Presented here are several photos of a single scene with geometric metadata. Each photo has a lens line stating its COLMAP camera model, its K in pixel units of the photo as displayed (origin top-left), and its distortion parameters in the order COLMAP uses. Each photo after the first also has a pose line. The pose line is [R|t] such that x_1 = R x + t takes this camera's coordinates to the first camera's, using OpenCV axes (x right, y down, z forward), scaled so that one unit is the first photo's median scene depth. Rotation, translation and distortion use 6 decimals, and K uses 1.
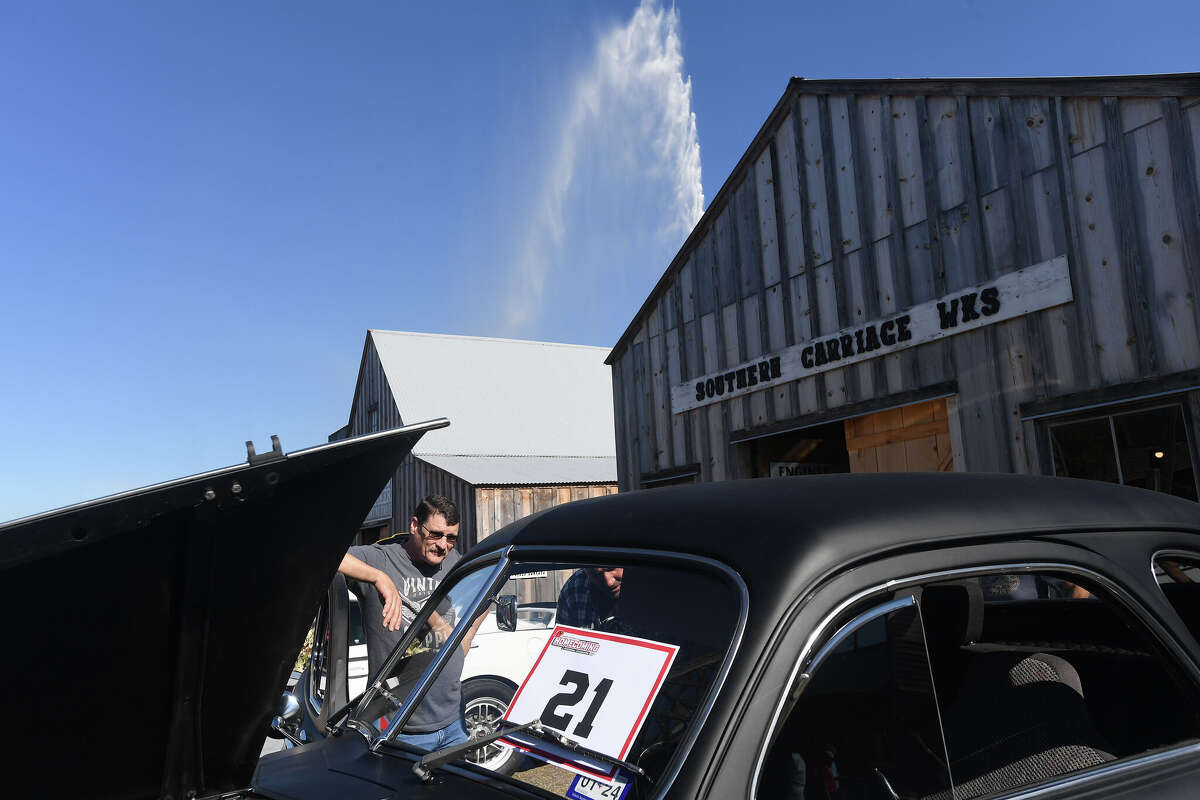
lens RADIAL K [[903.4, 0, 600.0], [0, 903.4, 400.0], [0, 0, 1]] dist [-0.001212, 0.000134]
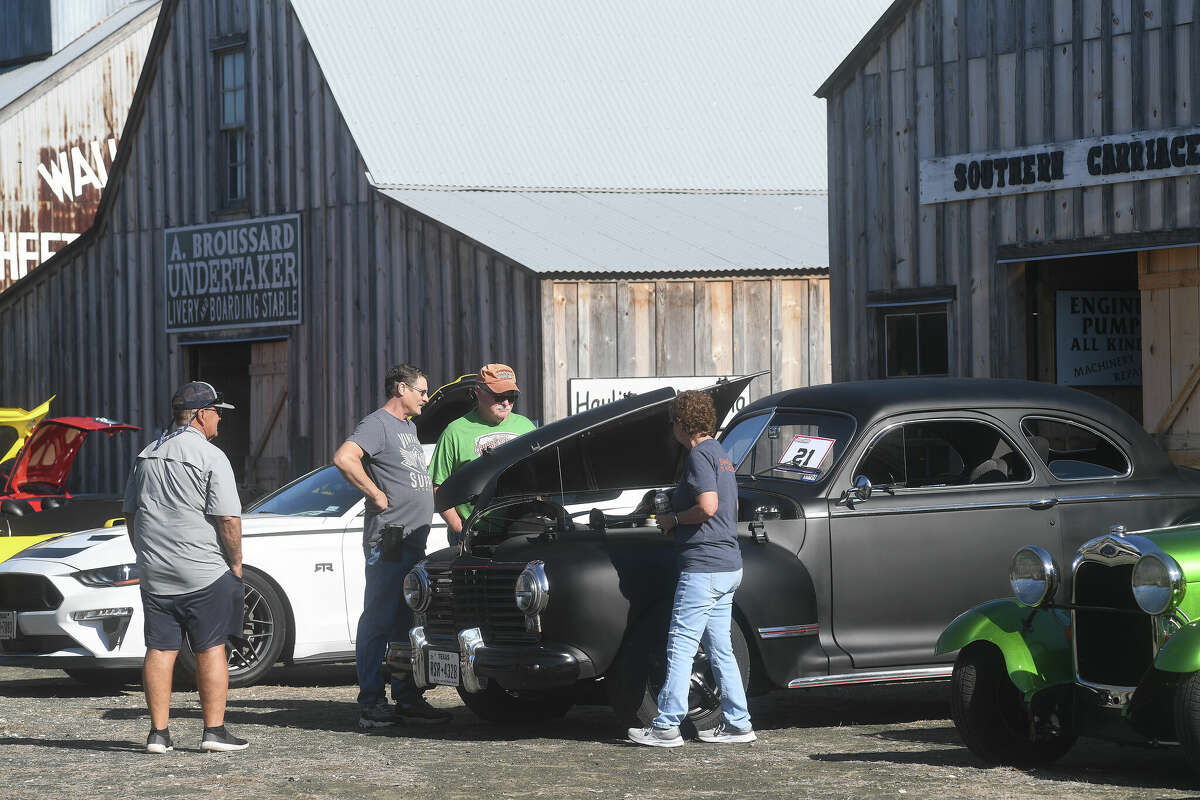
lens RADIAL K [[4541.5, 0, 600.0], [0, 4541.5, 400.0], [0, 0, 1]] dist [1.005407, -0.601044]
pose [[0.998957, 0.029157, -0.035151, -0.030026], [-0.023125, 0.986645, 0.161236, -0.399123], [0.039383, -0.160255, 0.986290, -2.429727]]
